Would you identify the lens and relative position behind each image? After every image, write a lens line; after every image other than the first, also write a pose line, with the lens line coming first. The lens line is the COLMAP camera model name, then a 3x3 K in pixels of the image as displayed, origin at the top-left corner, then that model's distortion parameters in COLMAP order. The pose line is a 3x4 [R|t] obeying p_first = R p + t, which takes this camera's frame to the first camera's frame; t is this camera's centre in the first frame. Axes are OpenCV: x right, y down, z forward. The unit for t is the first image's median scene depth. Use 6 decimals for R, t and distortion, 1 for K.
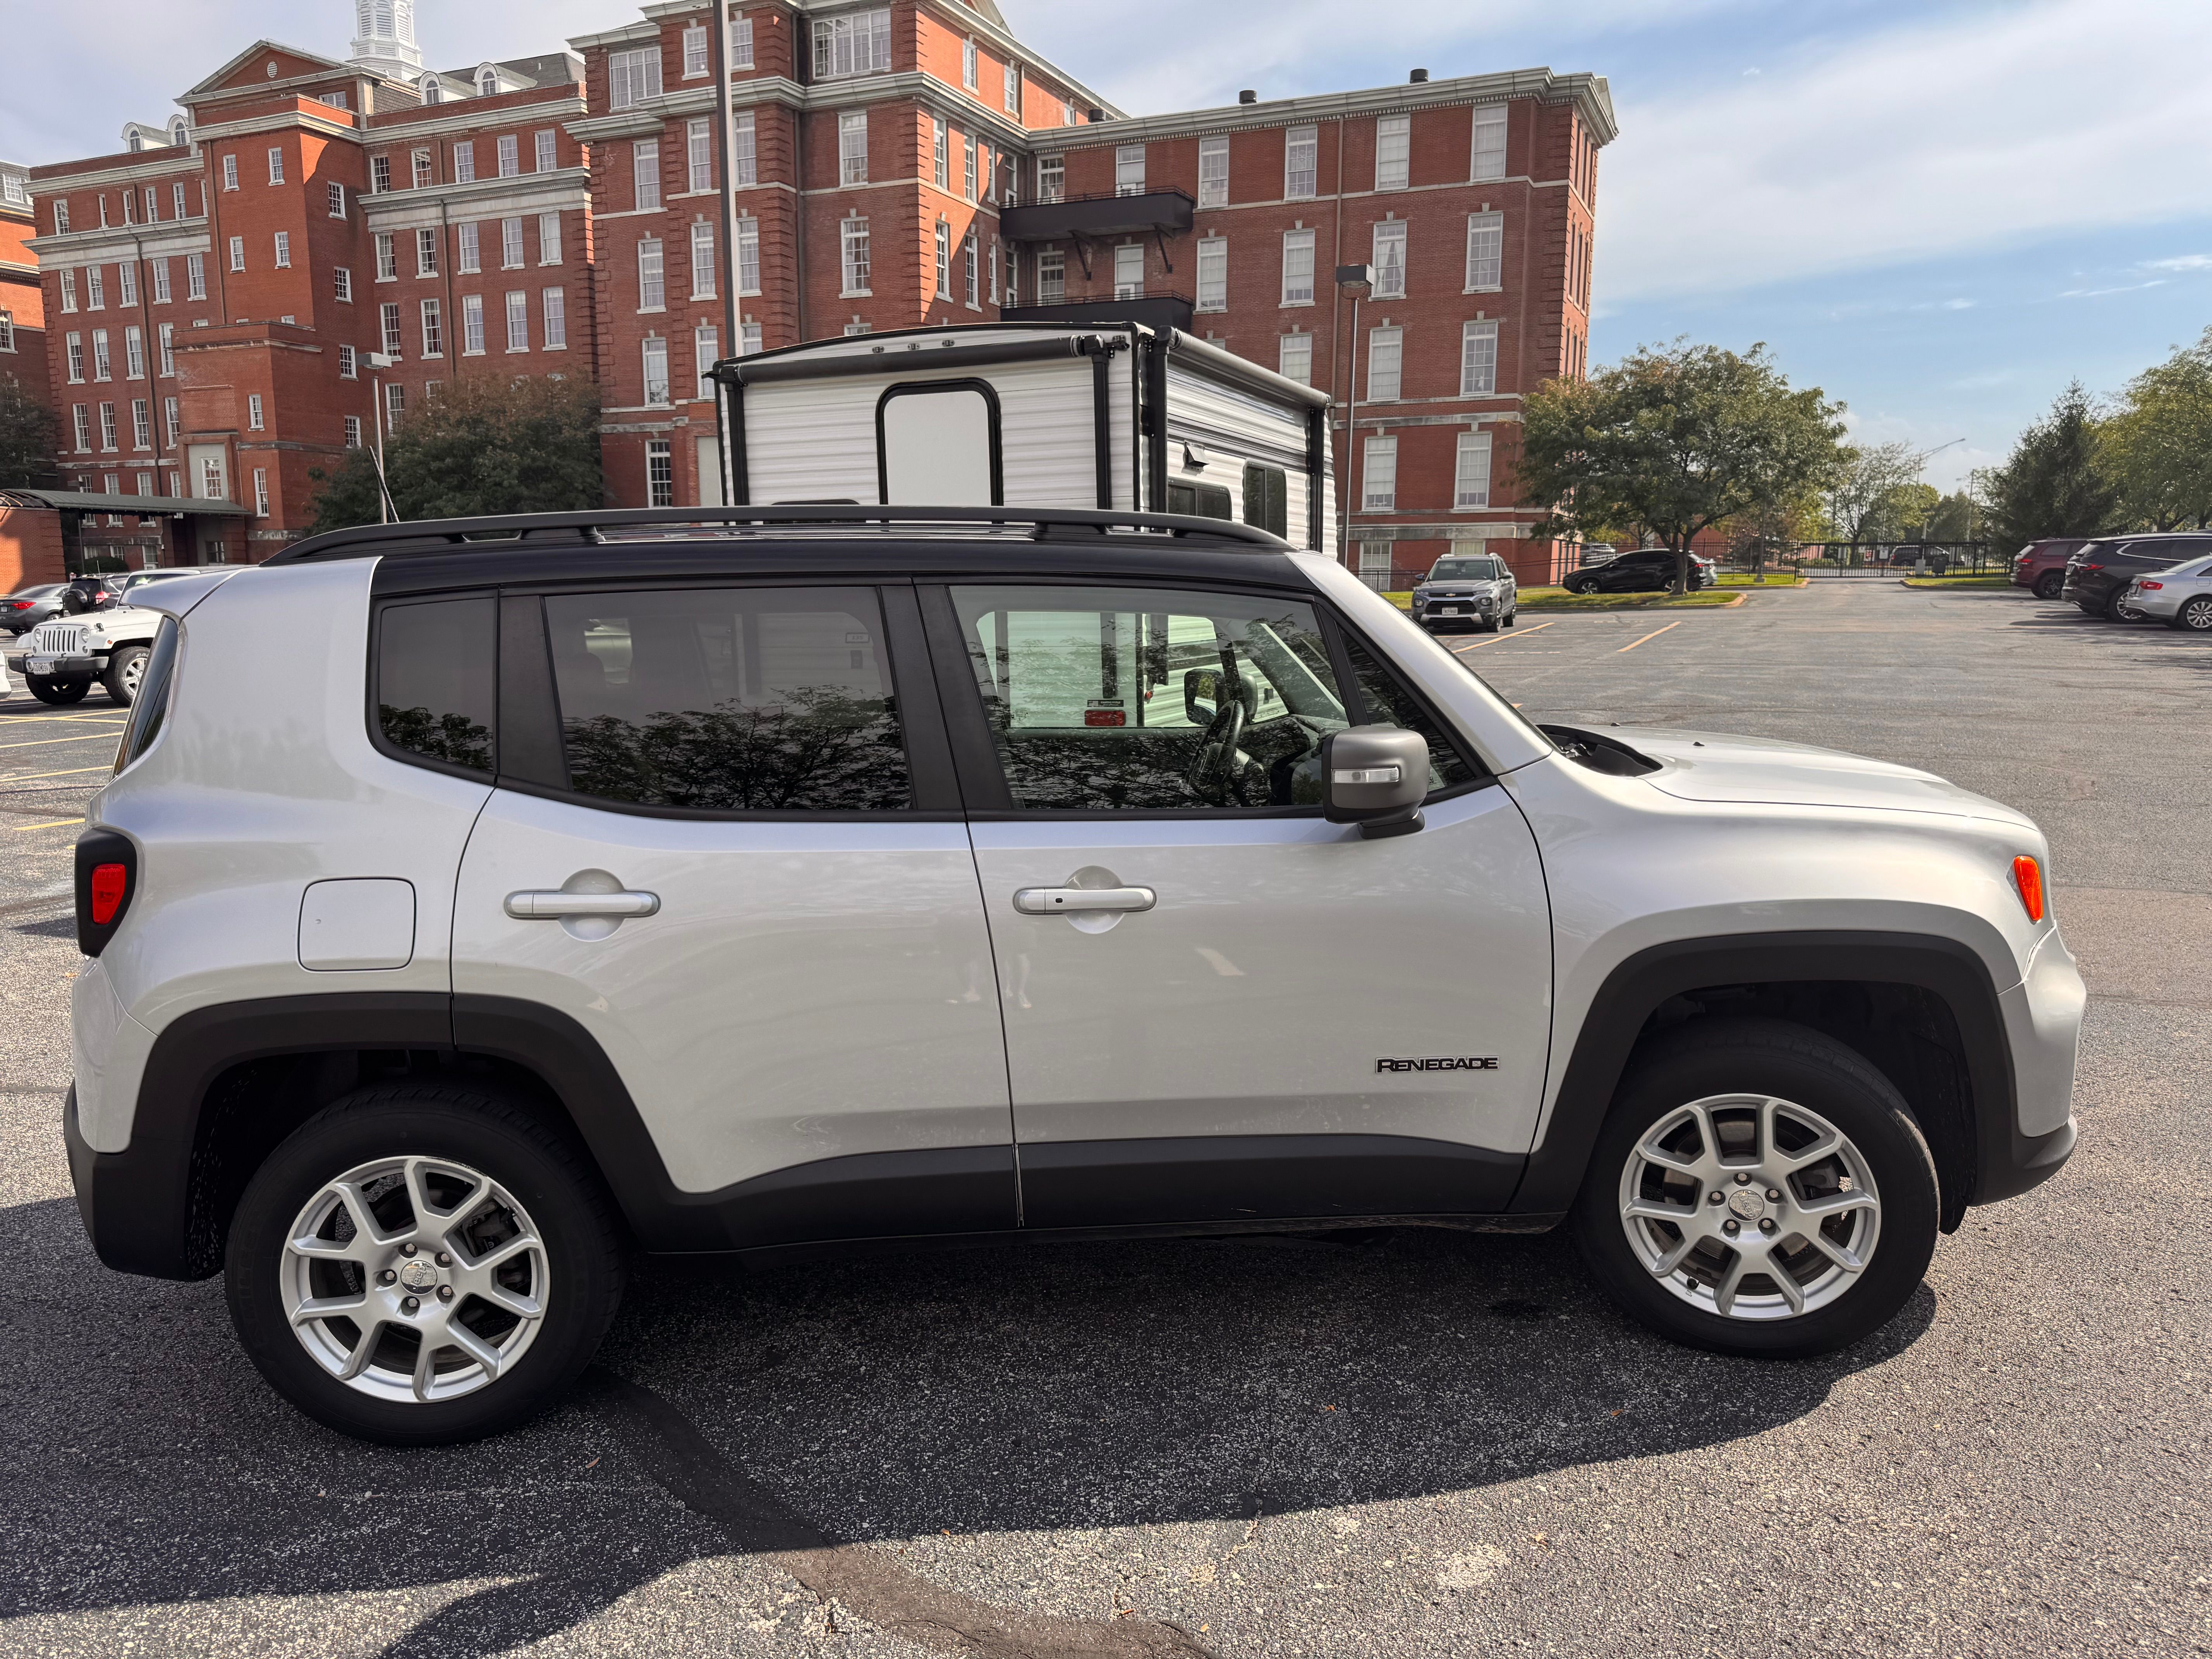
lens RADIAL K [[1653.0, 0, 1106.0], [0, 1653.0, 829.5], [0, 0, 1]] dist [-0.011647, -0.003865]
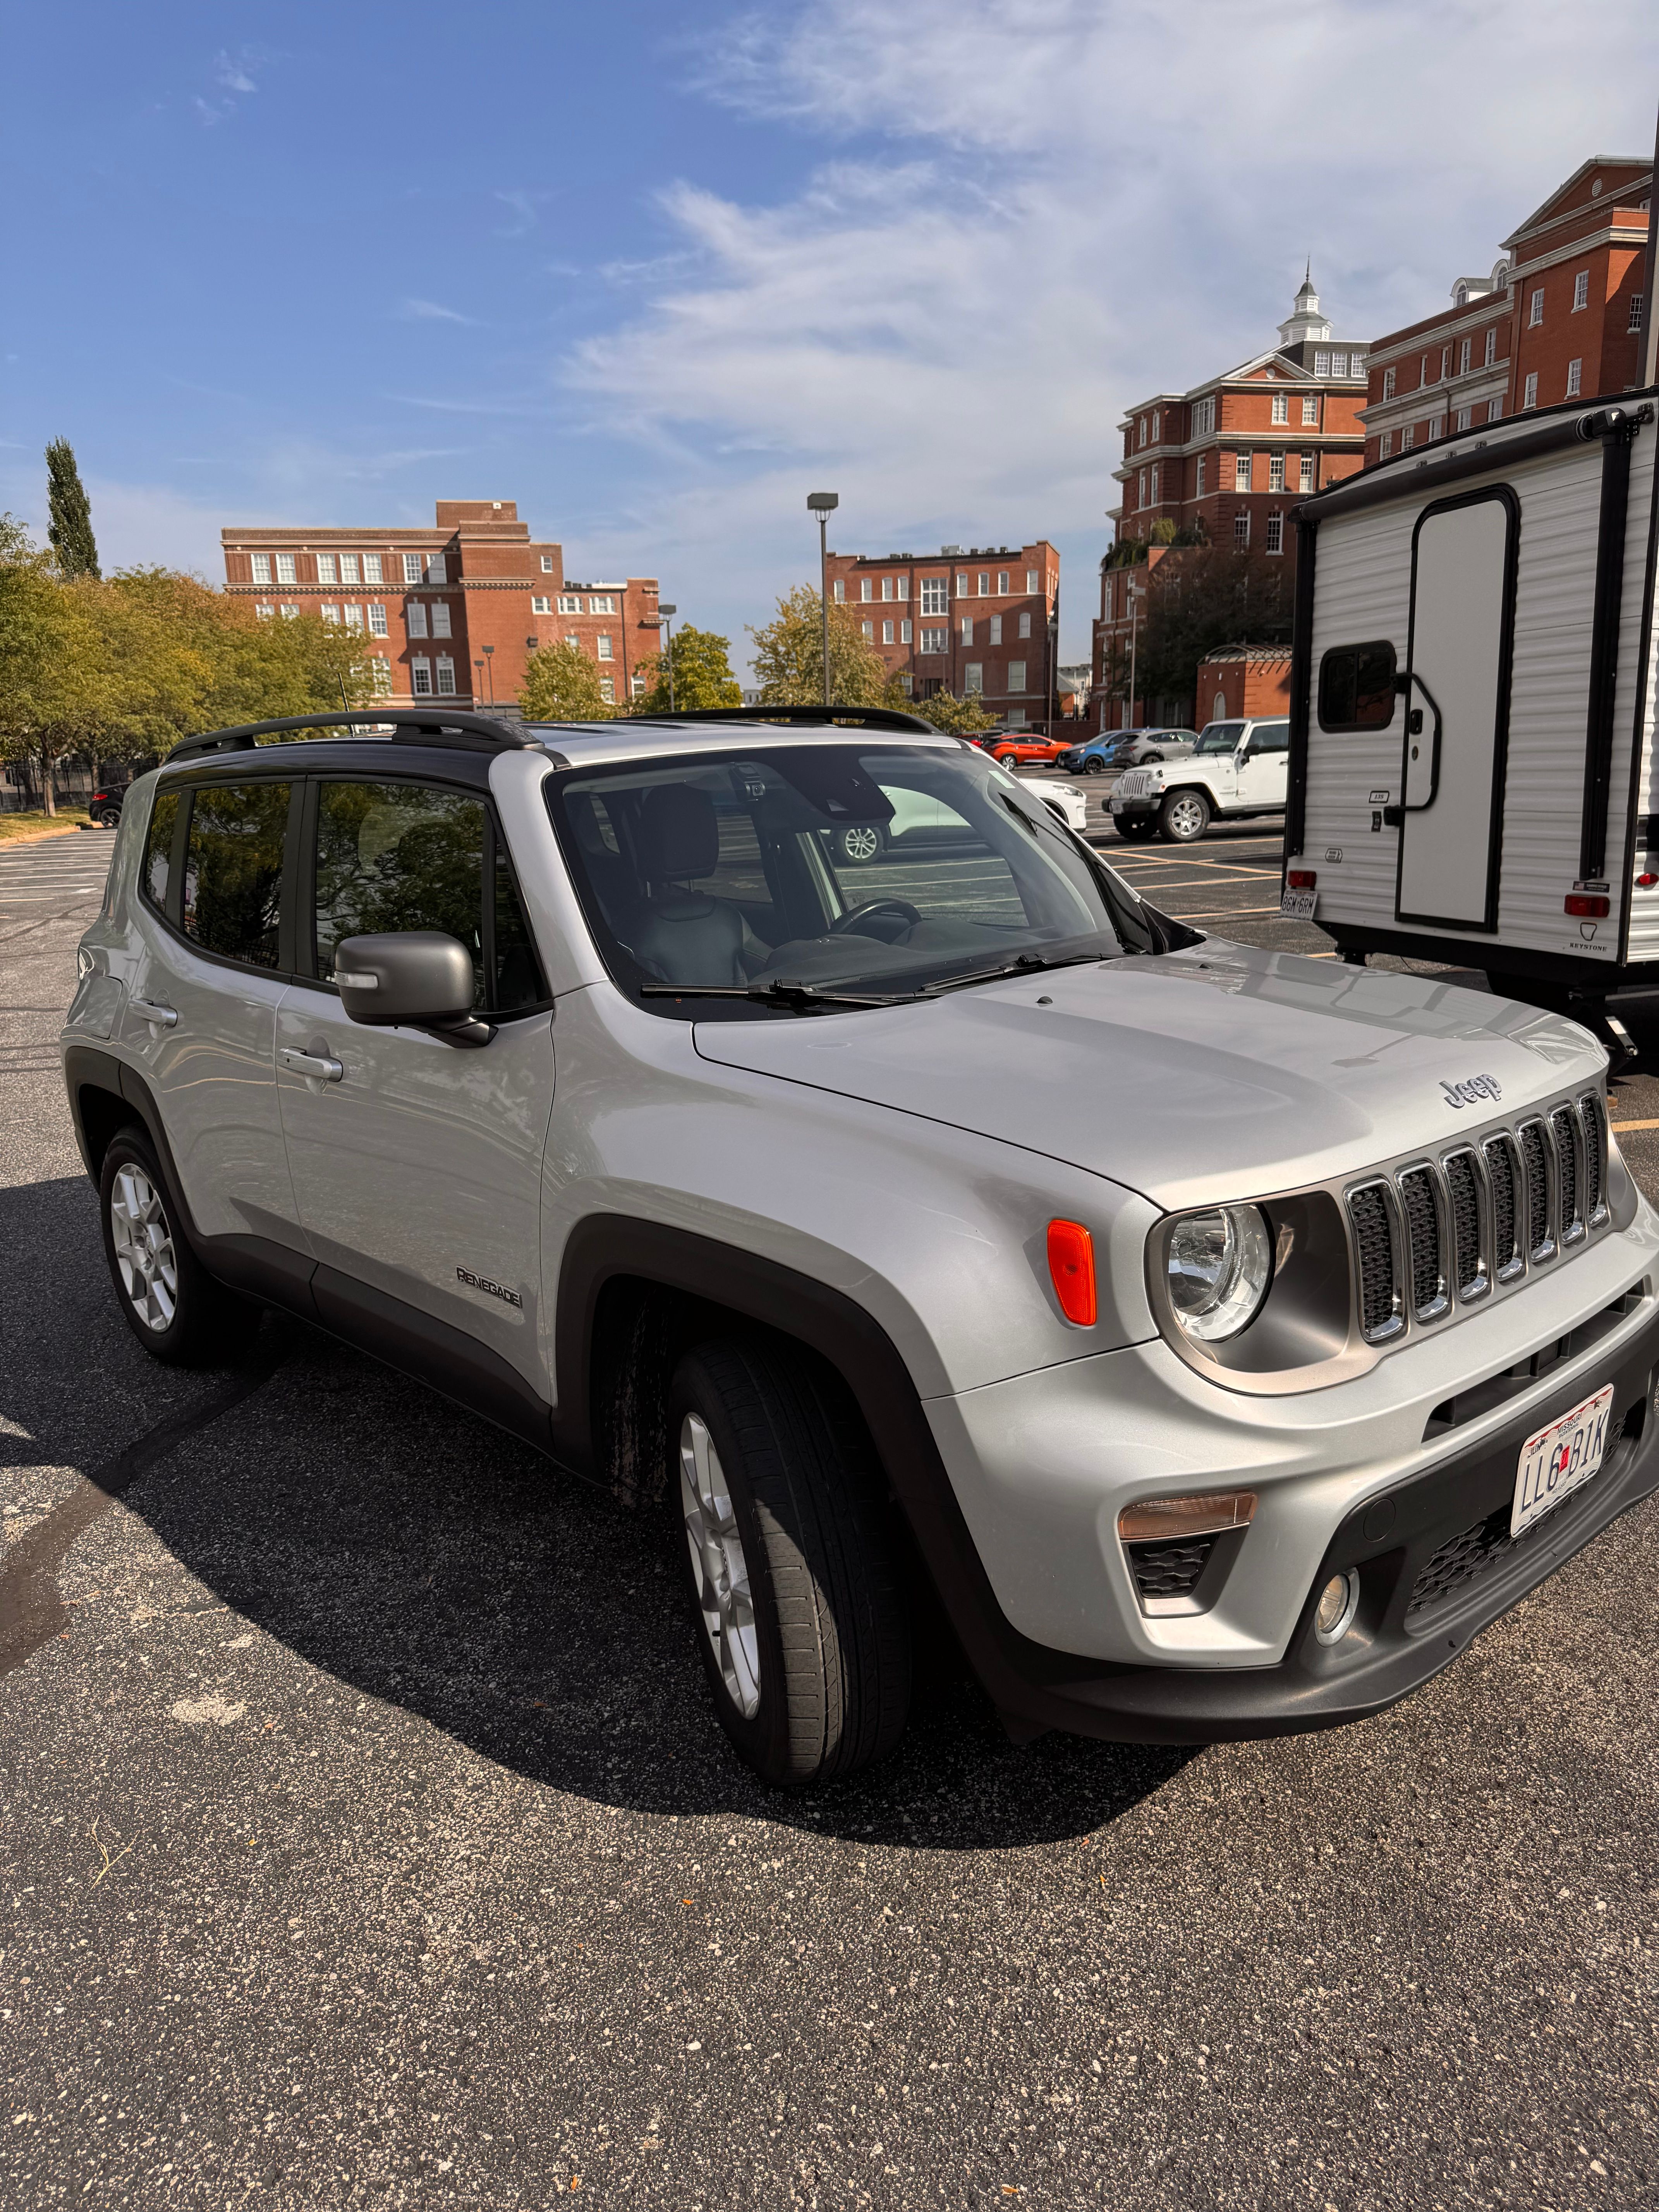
lens RADIAL K [[1633.1, 0, 820.6], [0, 1633.1, 1155.8], [0, 0, 1]] dist [-0.034665, -0.000691]
pose [[0.571736, 0.180513, -0.800333, 0.100123], [-0.083622, 0.983237, 0.162029, -0.010309], [0.816165, -0.025712, 0.577247, 0.057044]]
